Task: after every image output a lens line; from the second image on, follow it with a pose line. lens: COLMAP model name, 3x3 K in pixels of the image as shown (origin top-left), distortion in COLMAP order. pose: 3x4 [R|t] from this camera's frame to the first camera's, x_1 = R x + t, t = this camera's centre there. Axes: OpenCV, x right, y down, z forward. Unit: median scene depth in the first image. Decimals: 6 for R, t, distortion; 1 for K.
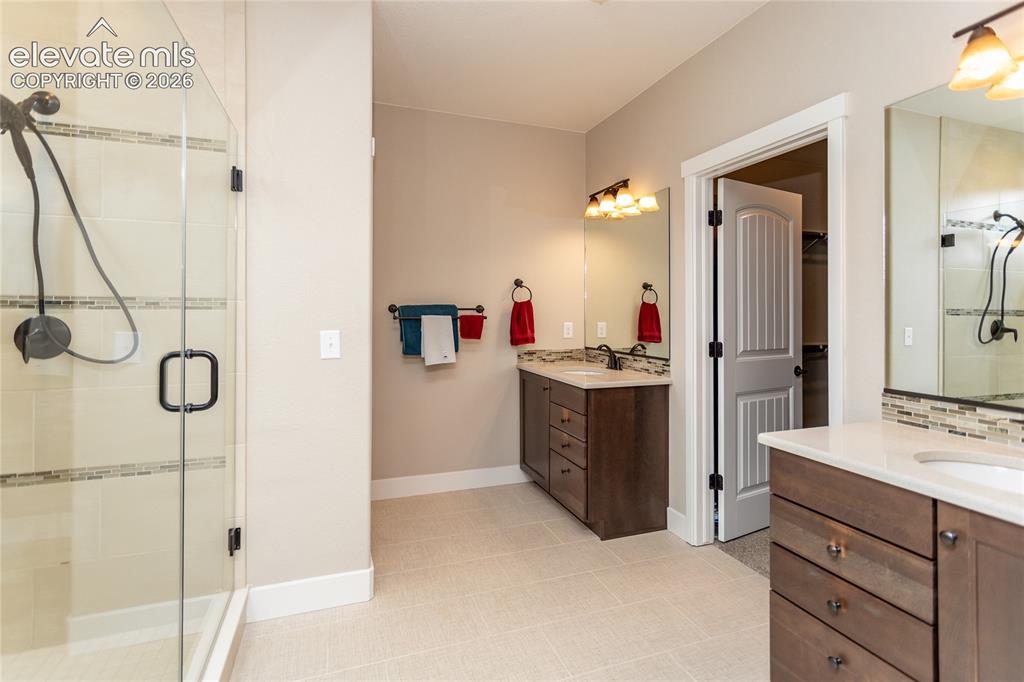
lens RADIAL K [[492.3, 0, 523.1], [0, 492.3, 314.1], [0, 0, 1]] dist [0.000568, -0.000017]
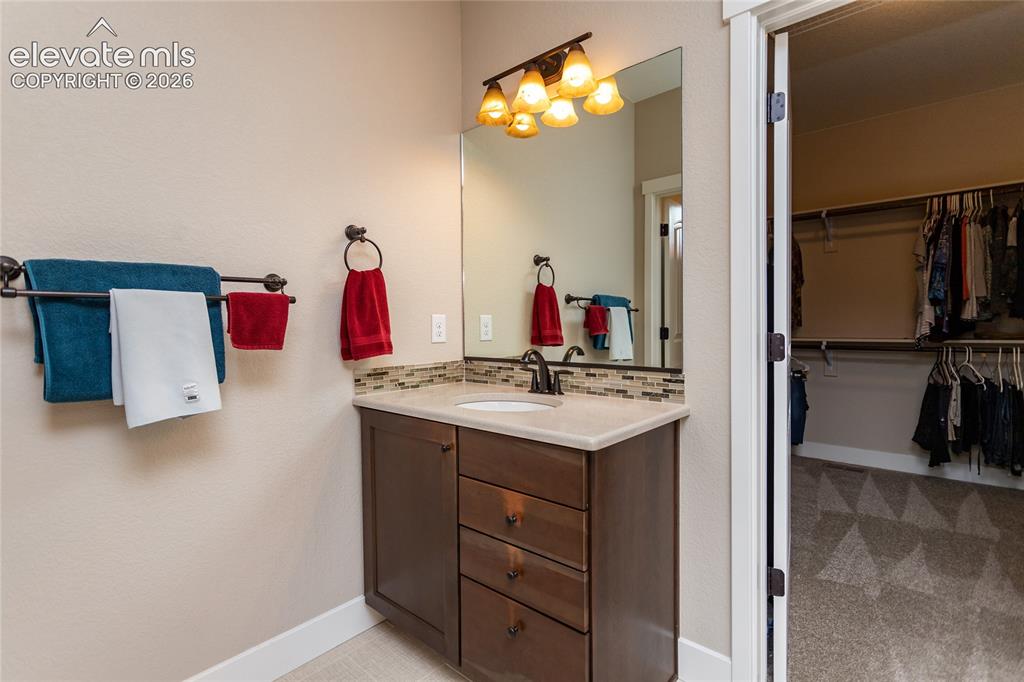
lens RADIAL K [[487.1, 0, 496.2], [0, 487.1, 334.0], [0, 0, 1]] dist [0.000623, -0.000580]
pose [[0.894835, -0.026662, 0.445601, -0.105305], [0.019646, 0.999600, 0.020357, 0.031283], [-0.445965, -0.009462, 0.895000, 0.516111]]
